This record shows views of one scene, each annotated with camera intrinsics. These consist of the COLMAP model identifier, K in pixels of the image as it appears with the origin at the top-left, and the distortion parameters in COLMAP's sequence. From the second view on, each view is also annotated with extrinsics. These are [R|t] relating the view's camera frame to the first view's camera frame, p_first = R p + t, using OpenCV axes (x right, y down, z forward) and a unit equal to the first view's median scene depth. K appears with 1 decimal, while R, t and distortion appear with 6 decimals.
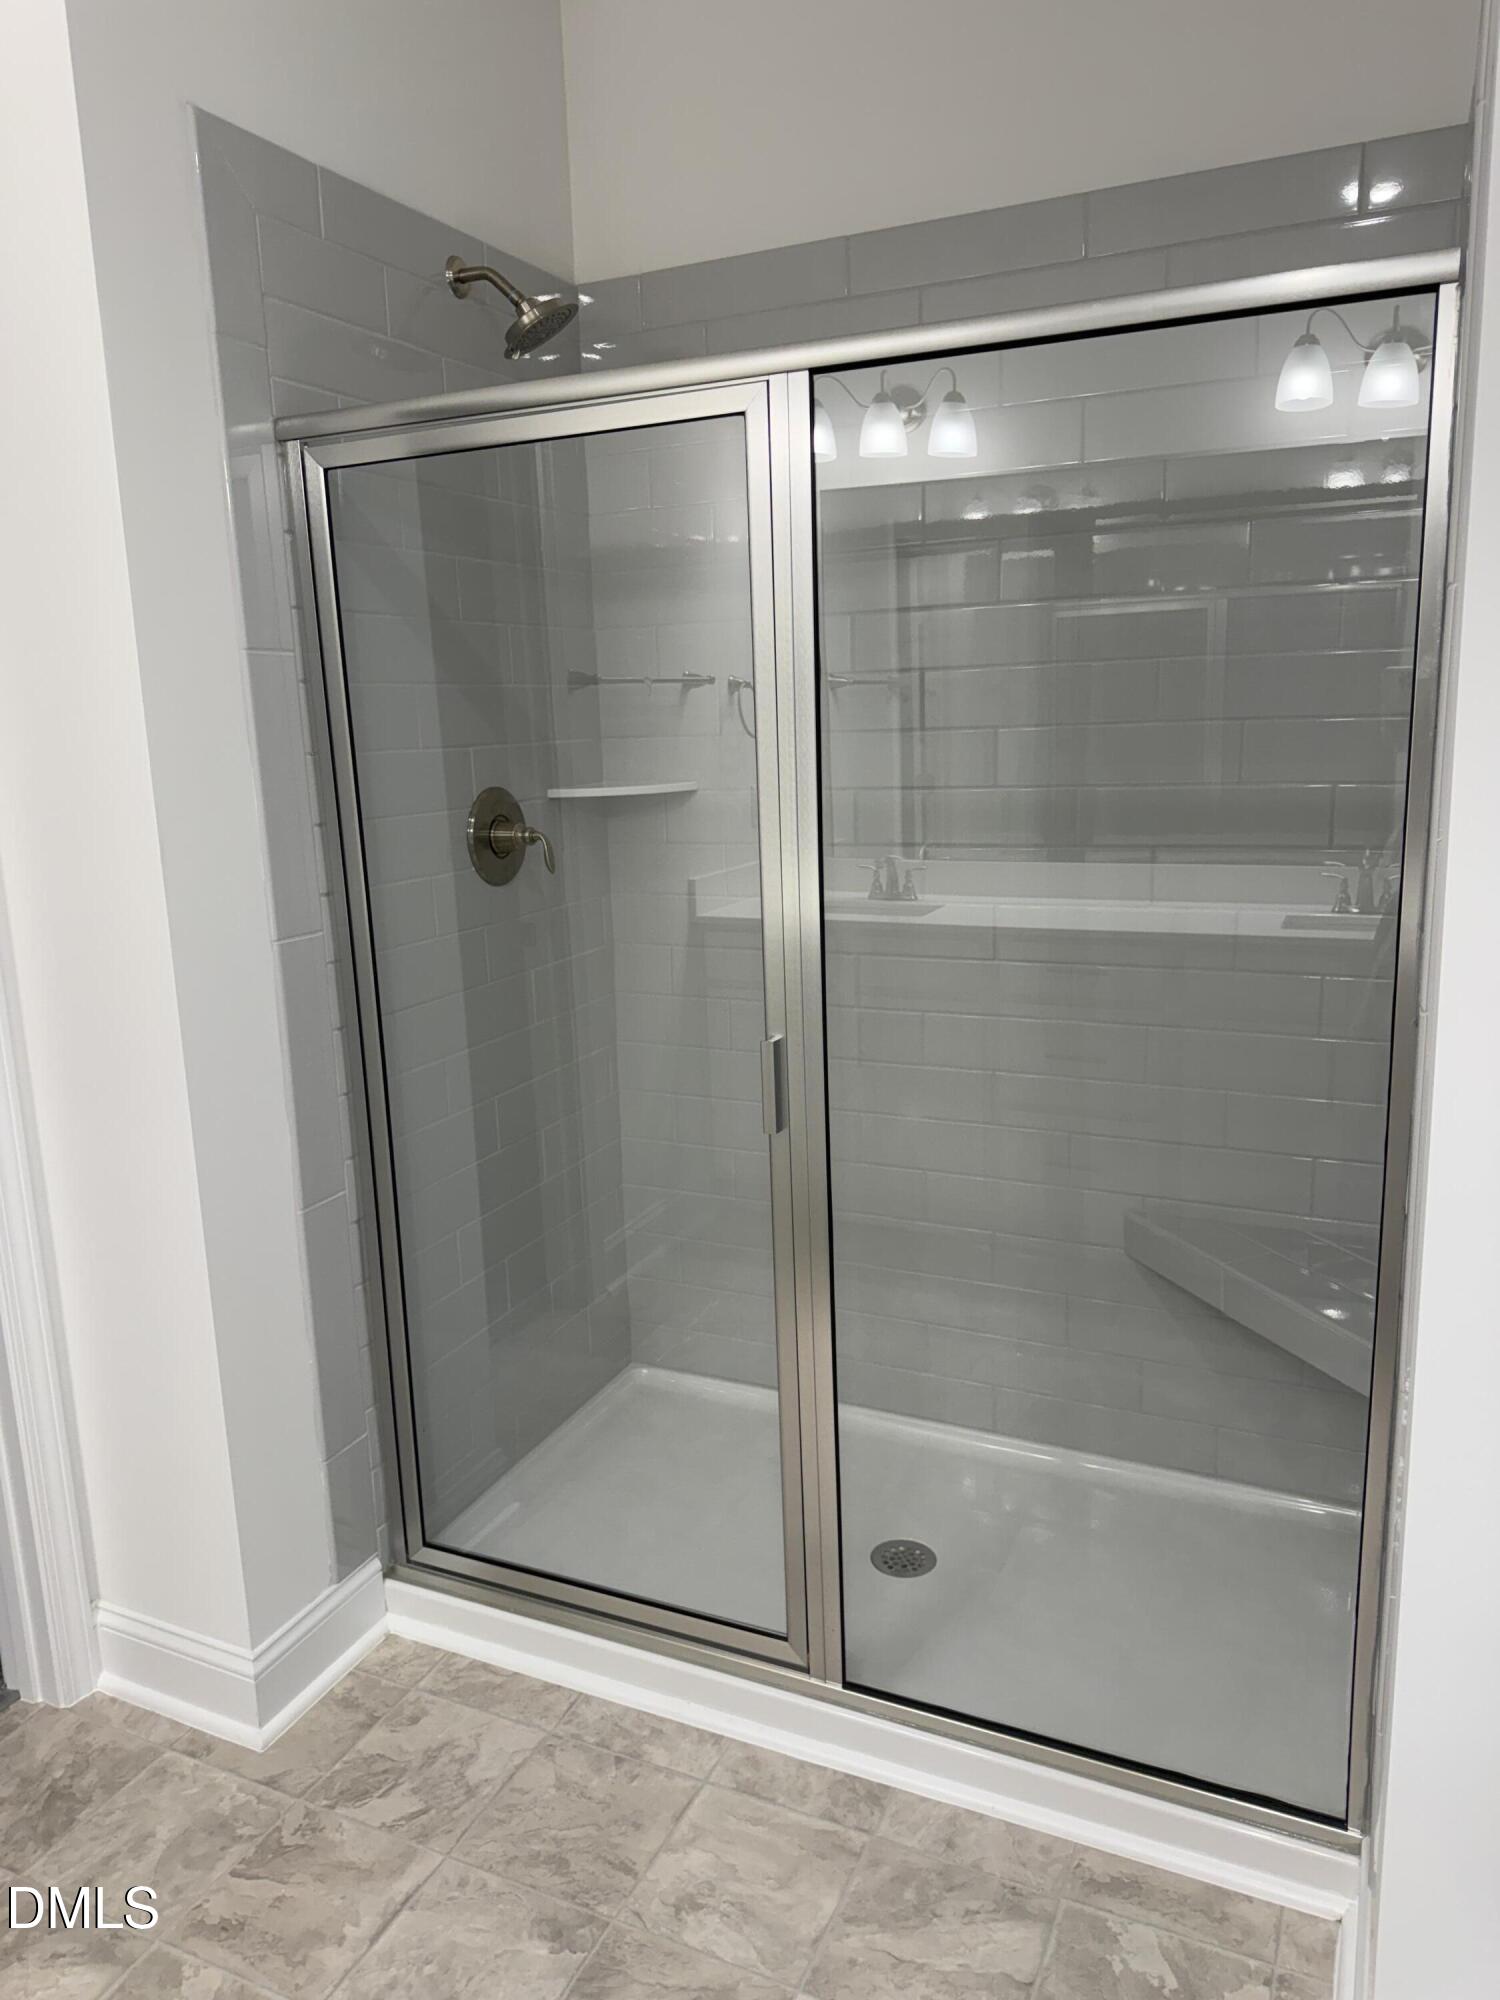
lens RADIAL K [[1395.4, 0, 740.7], [0, 1395.4, 1013.6], [0, 0, 1]] dist [0.048611, -0.060110]
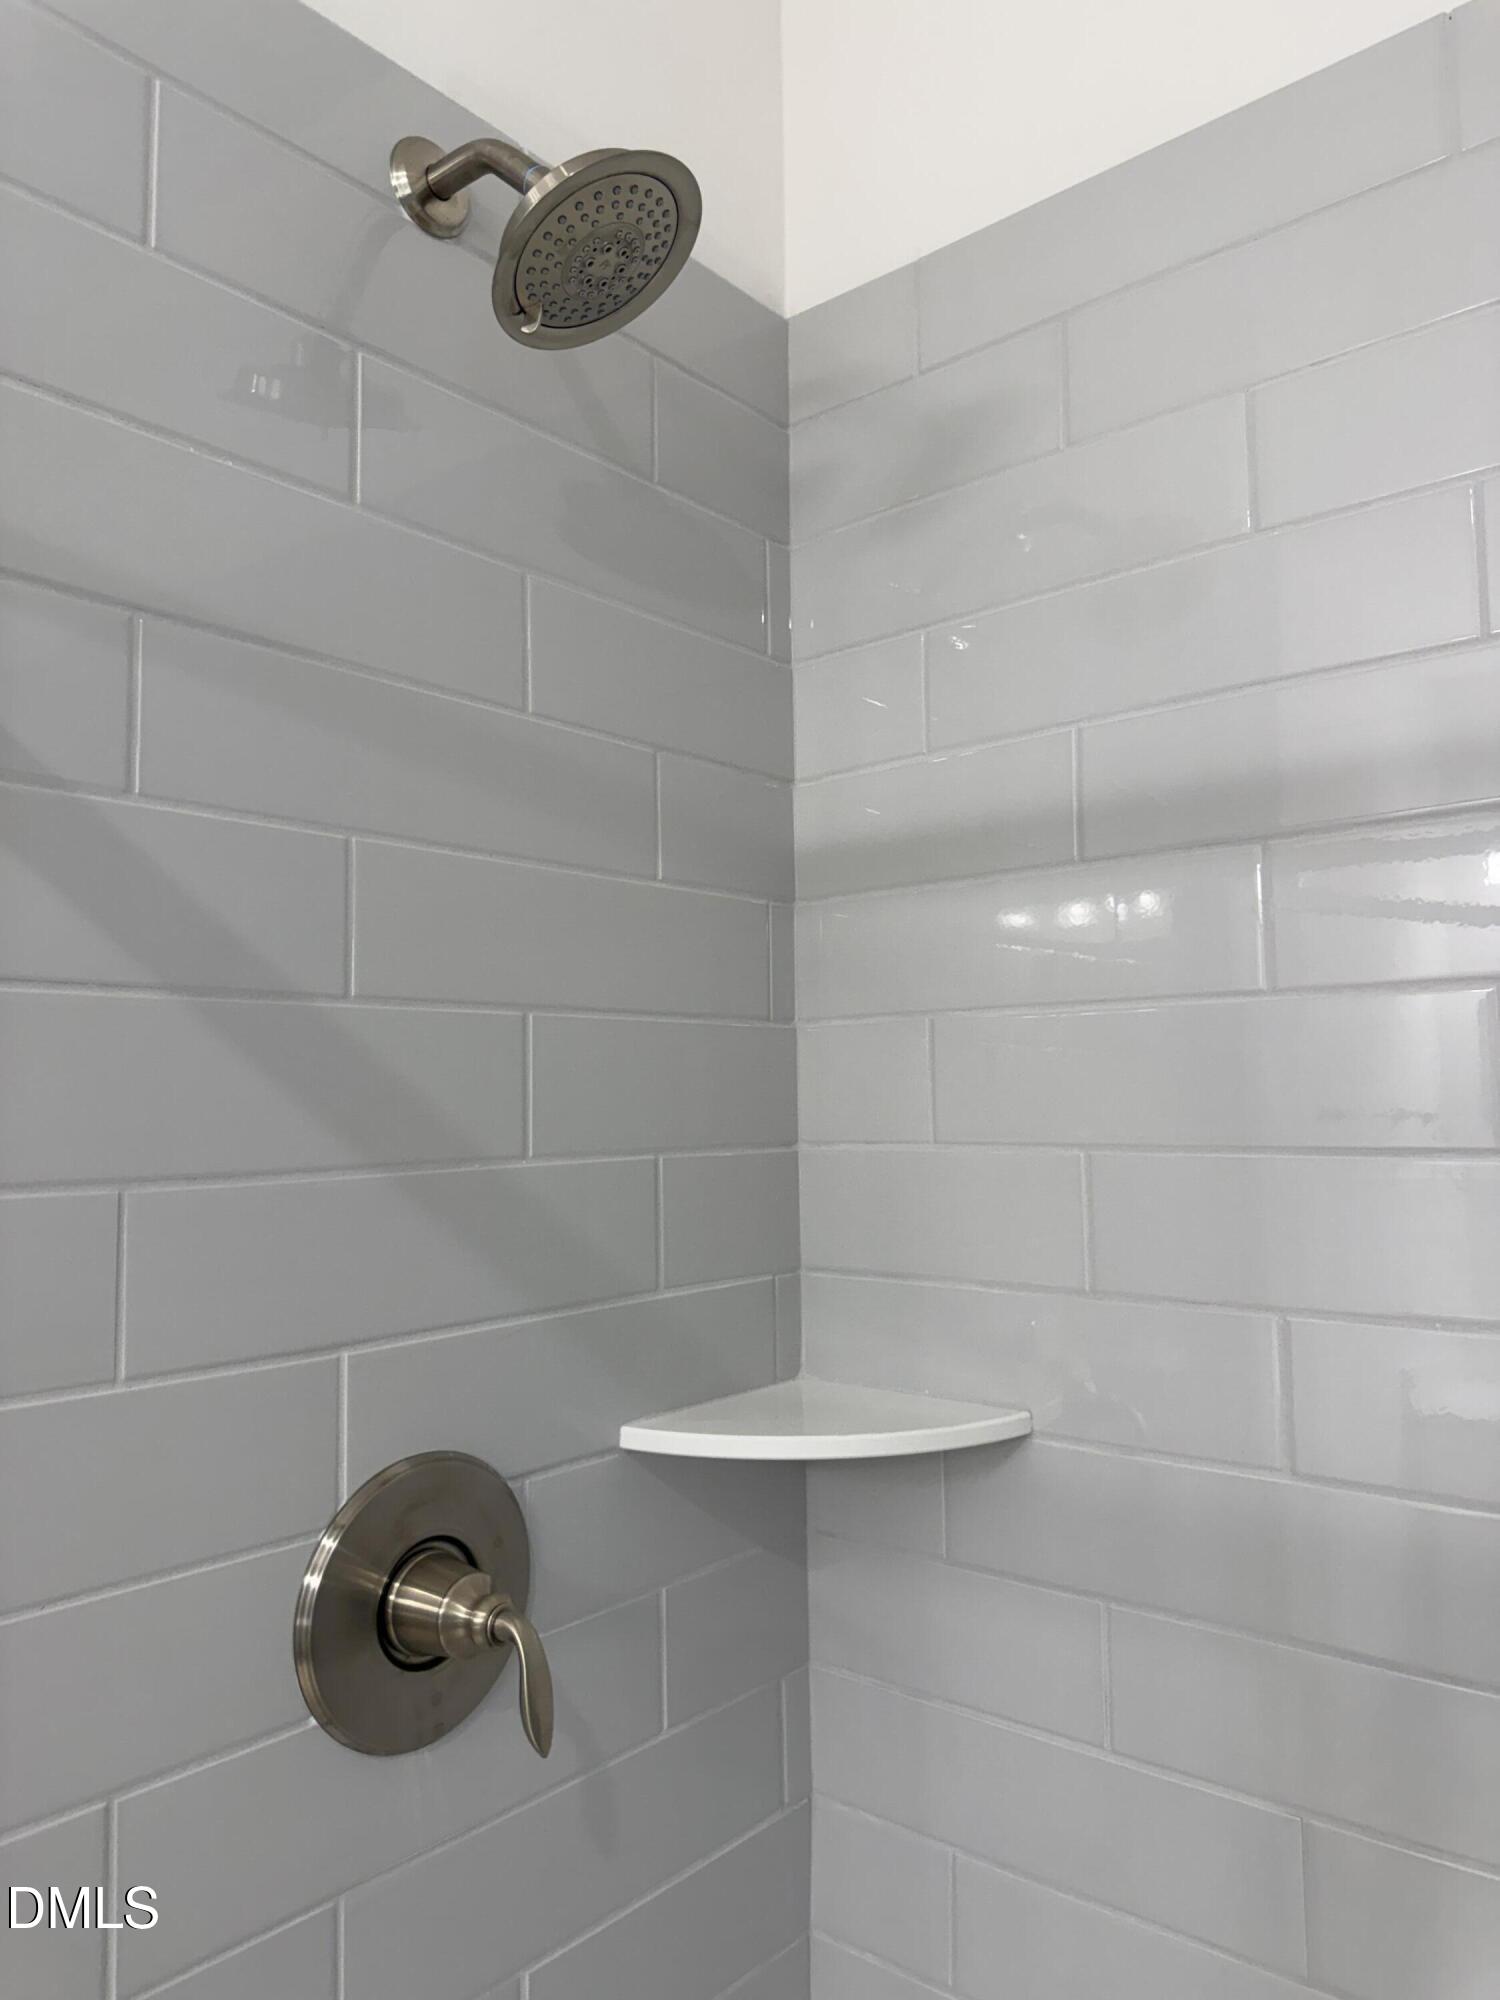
lens RADIAL K [[1395.4, 0, 756.2], [0, 1395.4, 1007.1], [0, 0, 1]] dist [0.048611, -0.060110]
pose [[0.961070, 0.004301, -0.276271, 0.002841], [-0.080726, 0.960624, -0.265868, -0.183656], [0.264249, 0.277820, 0.923574, 0.666587]]
